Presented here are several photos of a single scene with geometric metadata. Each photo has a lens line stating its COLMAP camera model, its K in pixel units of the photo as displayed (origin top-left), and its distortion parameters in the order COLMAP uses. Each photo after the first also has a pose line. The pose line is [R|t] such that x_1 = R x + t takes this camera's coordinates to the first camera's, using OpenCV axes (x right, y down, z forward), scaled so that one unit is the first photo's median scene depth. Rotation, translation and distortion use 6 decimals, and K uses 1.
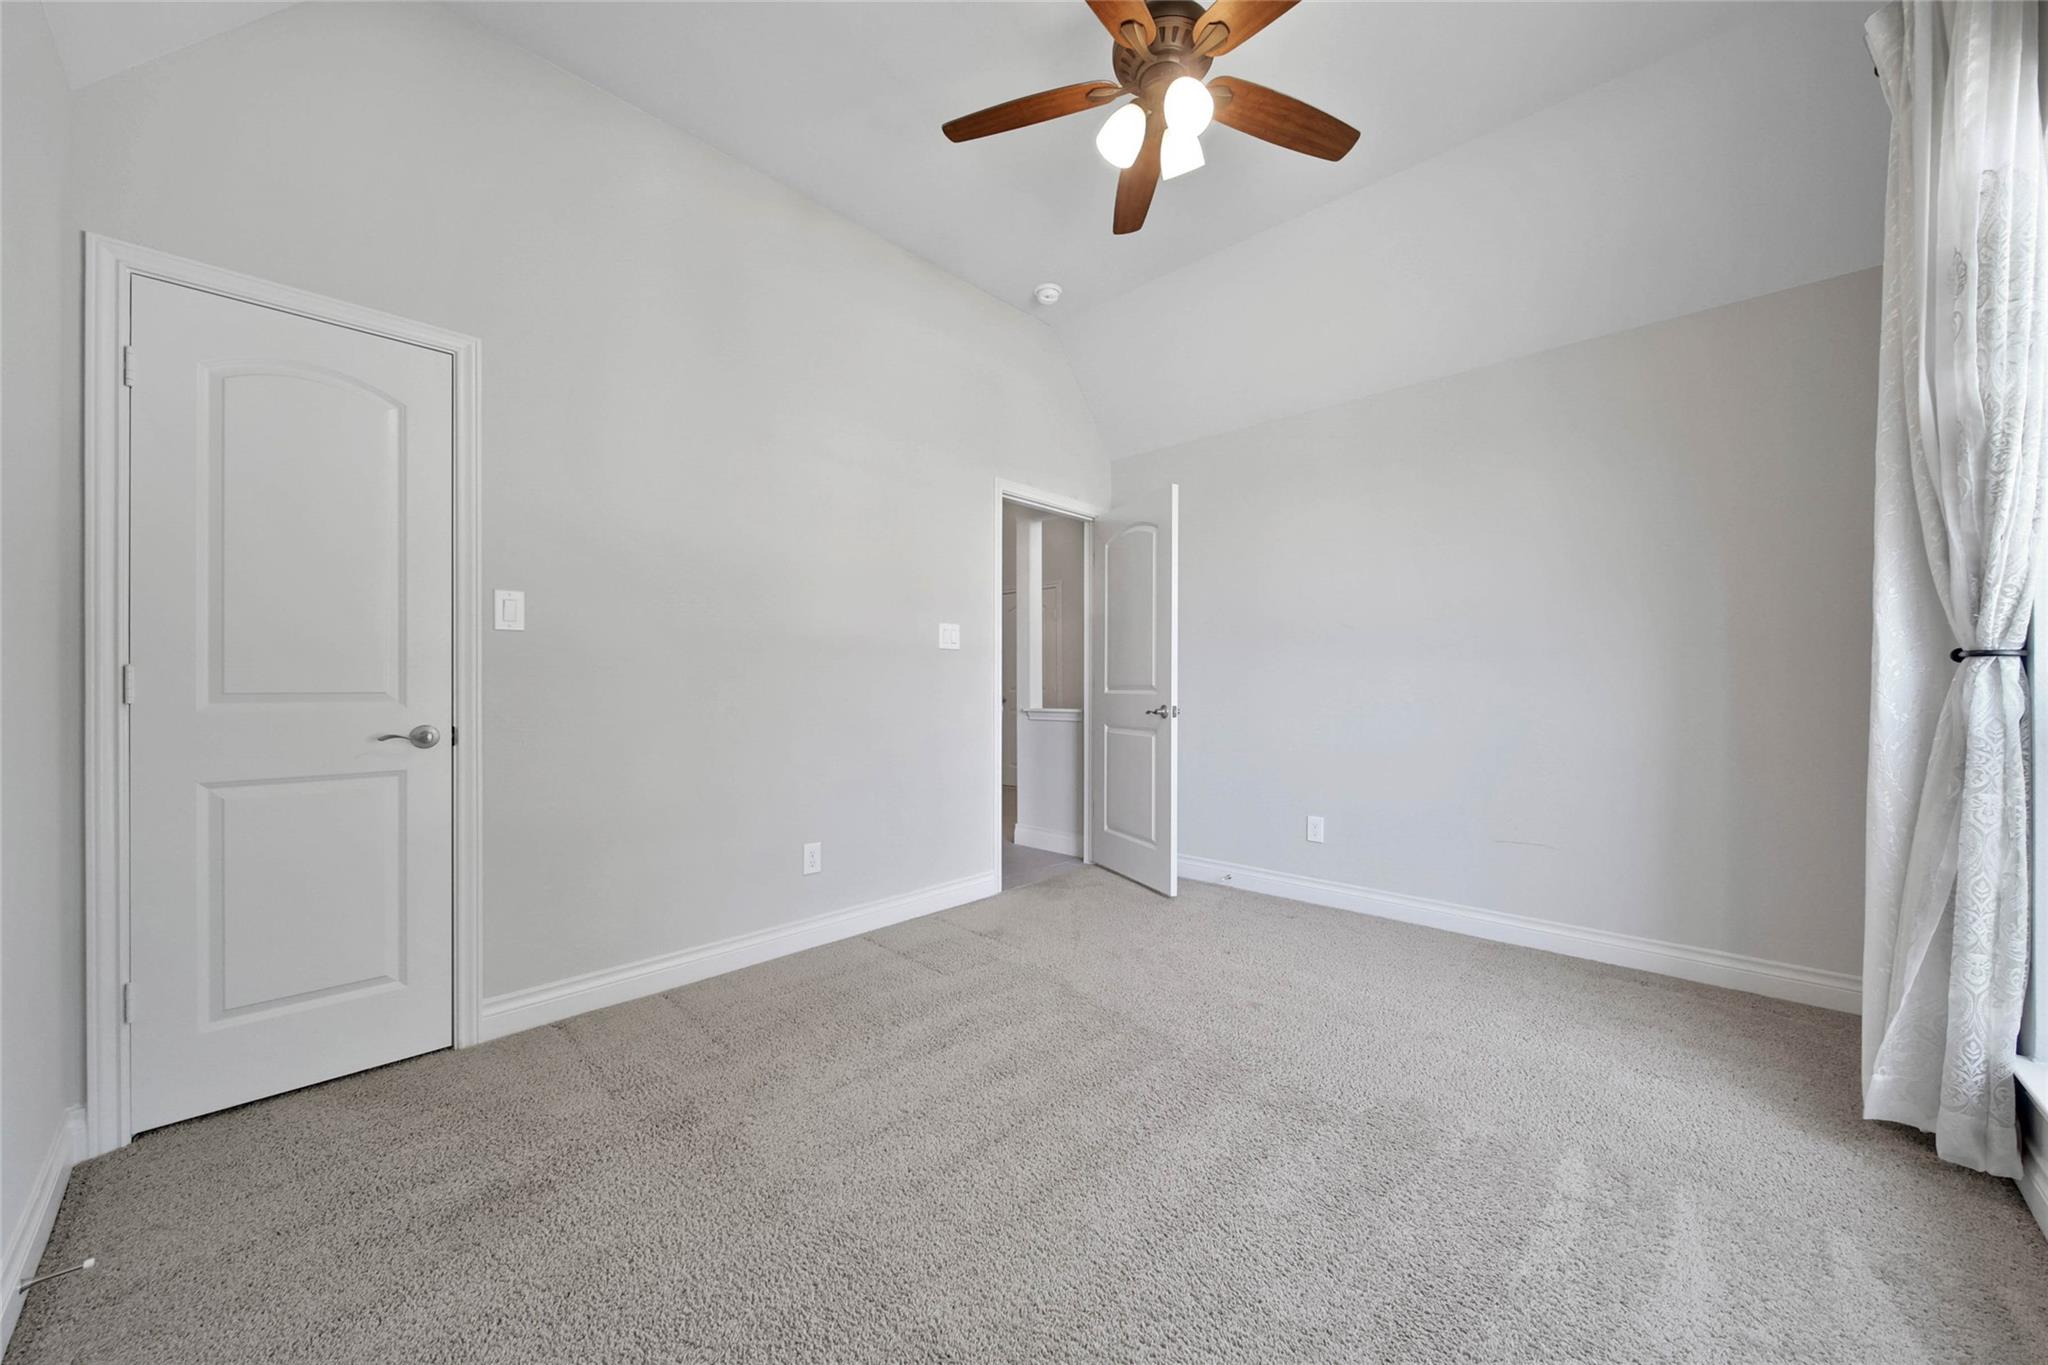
lens RADIAL K [[751.4, 0, 1026.8], [0, 751.4, 686.3], [0, 0, 1]] dist [0.000749, 0.000028]
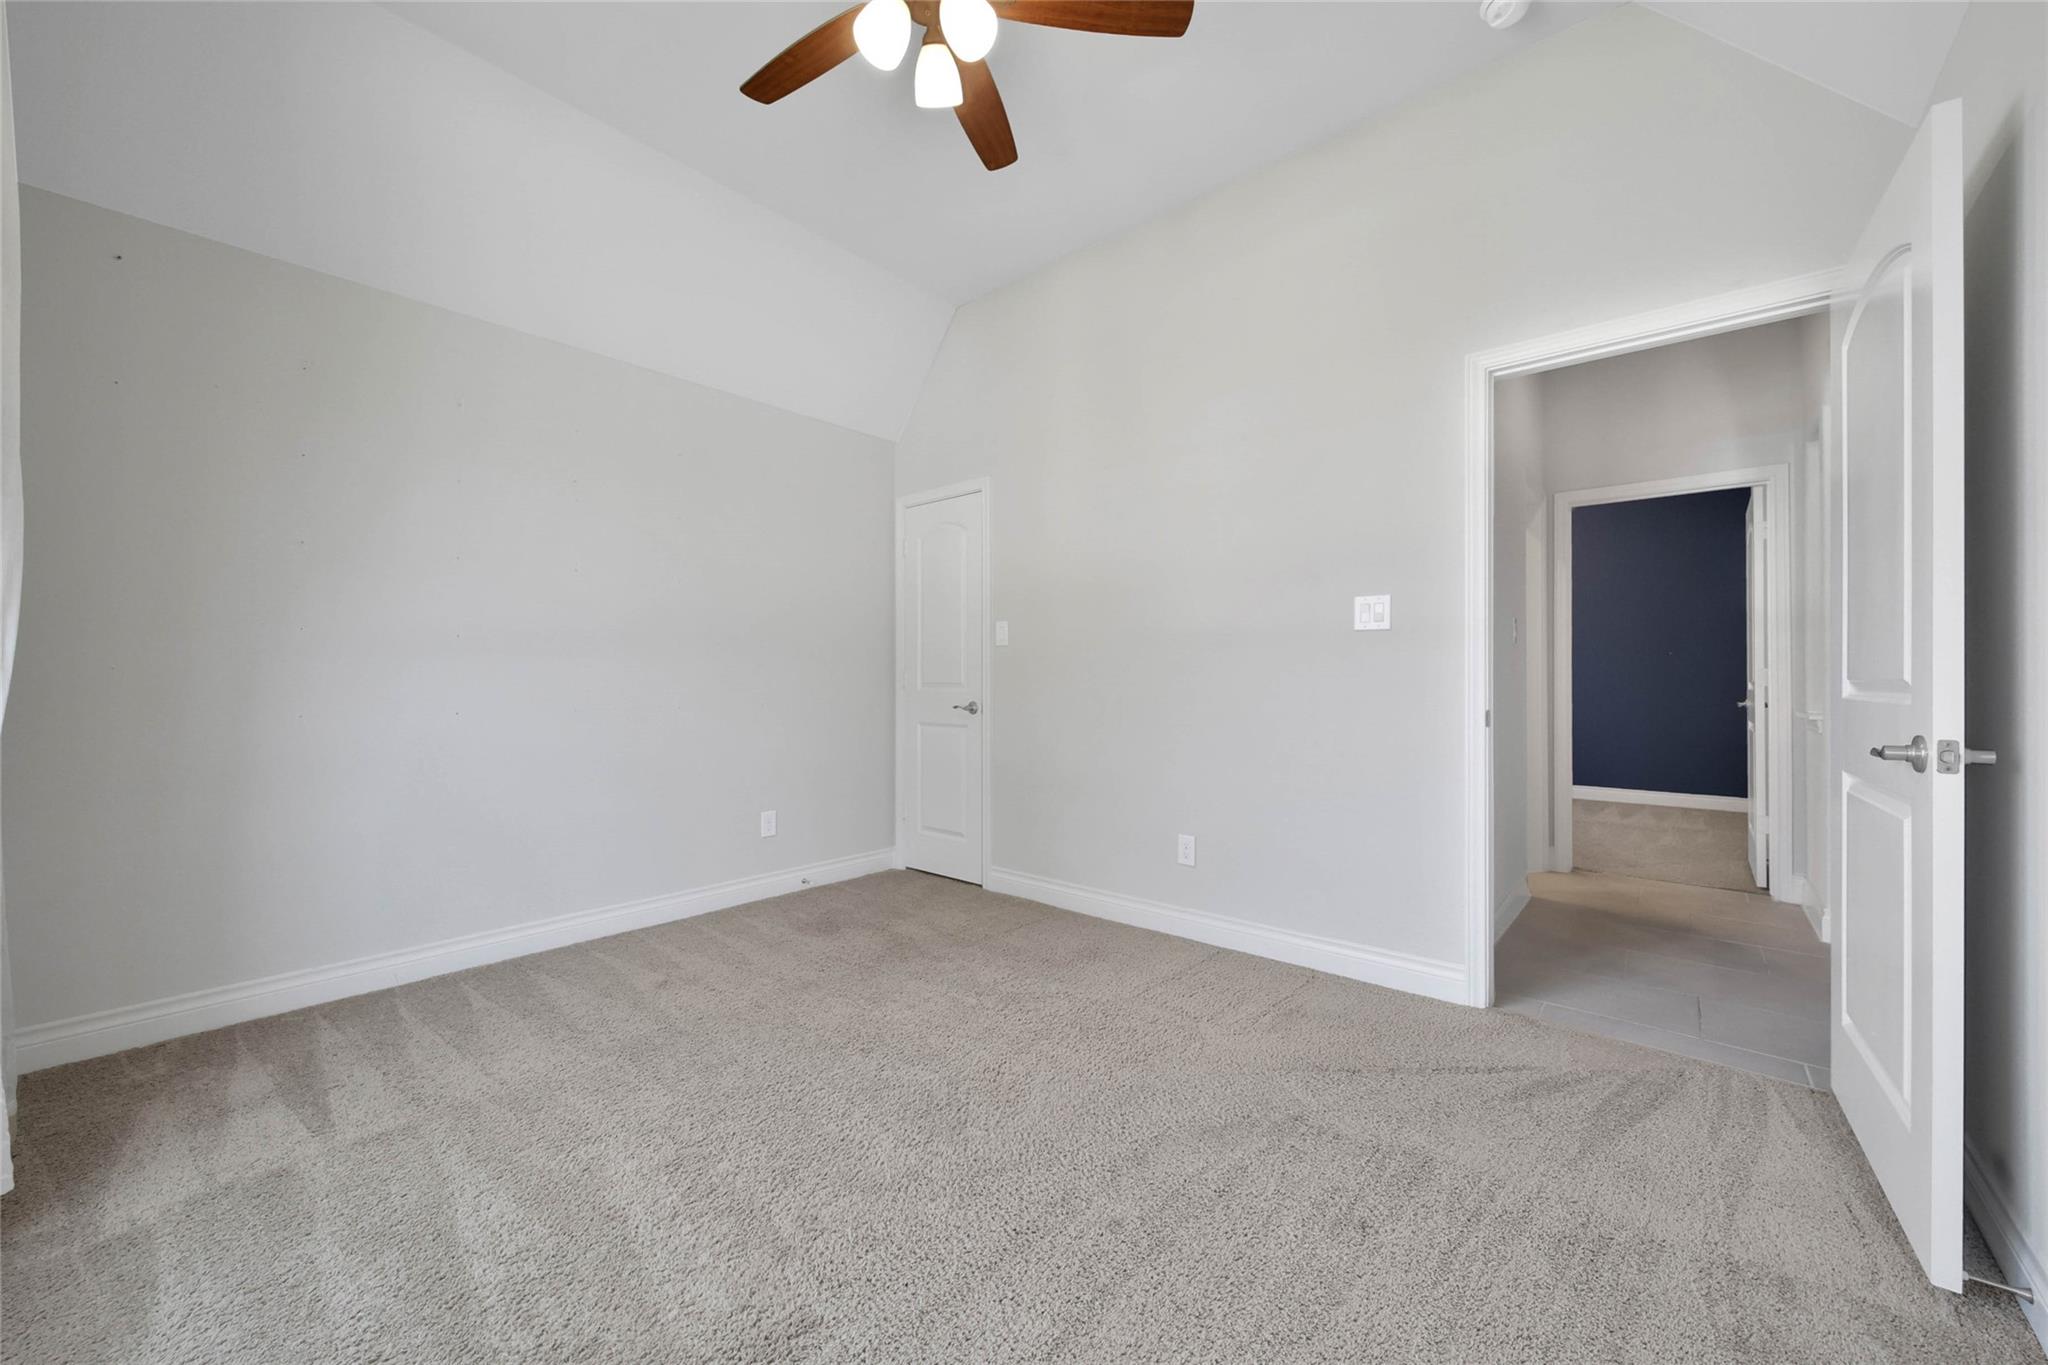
lens RADIAL K [[751.4, 0, 1028.7], [0, 751.4, 681.3], [0, 0, 1]] dist [0.000749, 0.000028]
pose [[0.054207, 0.005184, -0.998516, 0.935052], [-0.001524, 0.999986, 0.005109, -0.005034], [0.998529, 0.001245, 0.054214, 0.958640]]
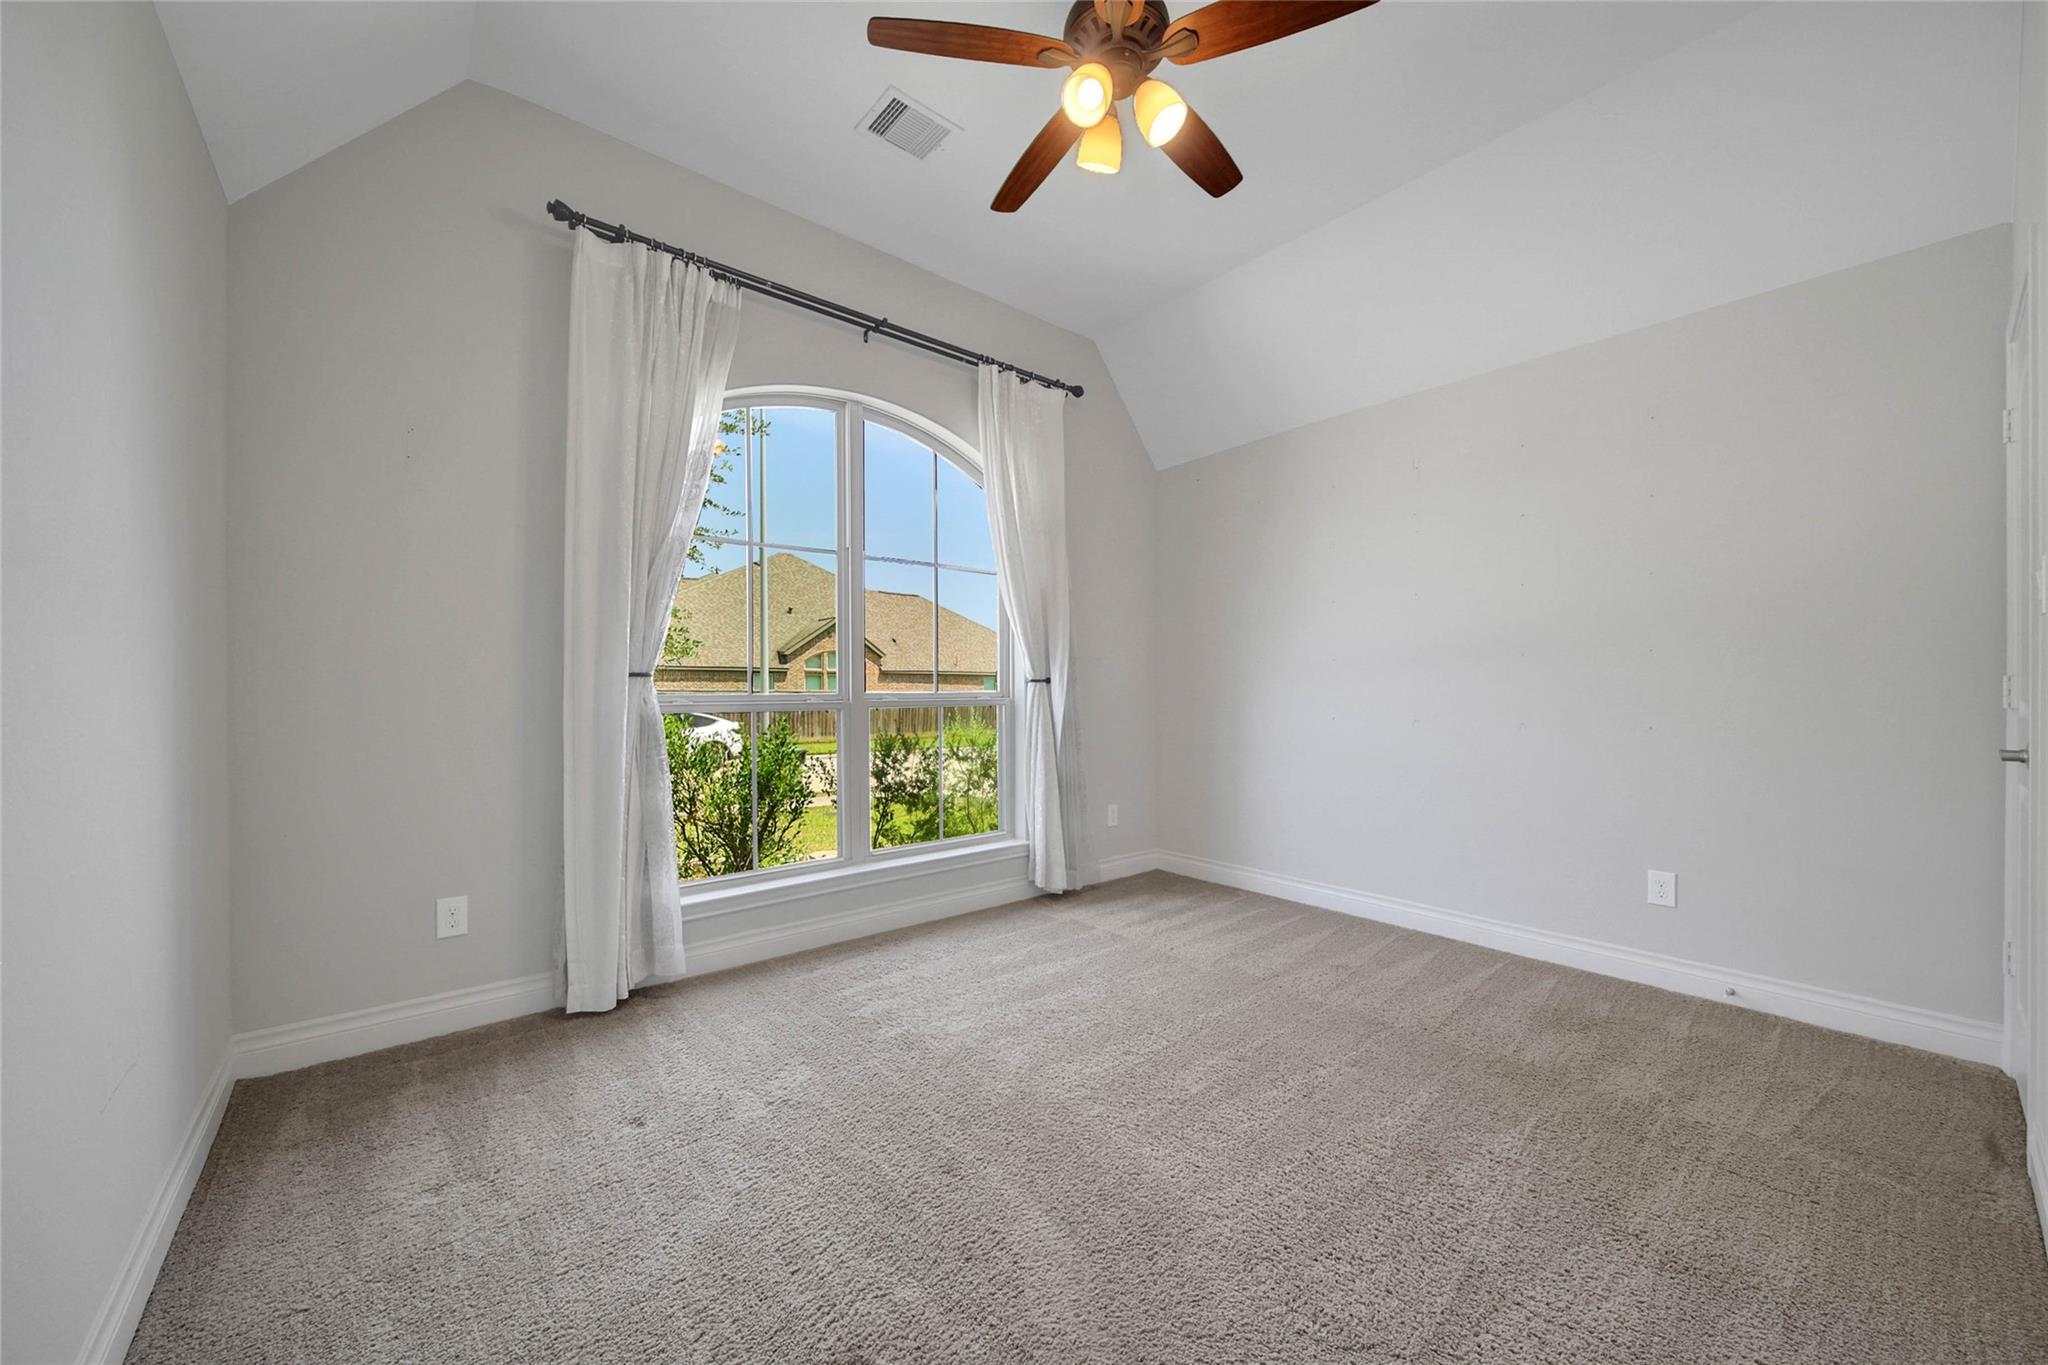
lens RADIAL K [[751.4, 0, 1024.6], [0, 751.4, 687.5], [0, 0, 1]] dist [0.000749, 0.000028]
pose [[-0.994560, 0.008667, 0.103801, -0.205493], [0.008601, 0.999962, -0.001087, -0.023253], [-0.103806, -0.000188, -0.994598, 2.202406]]
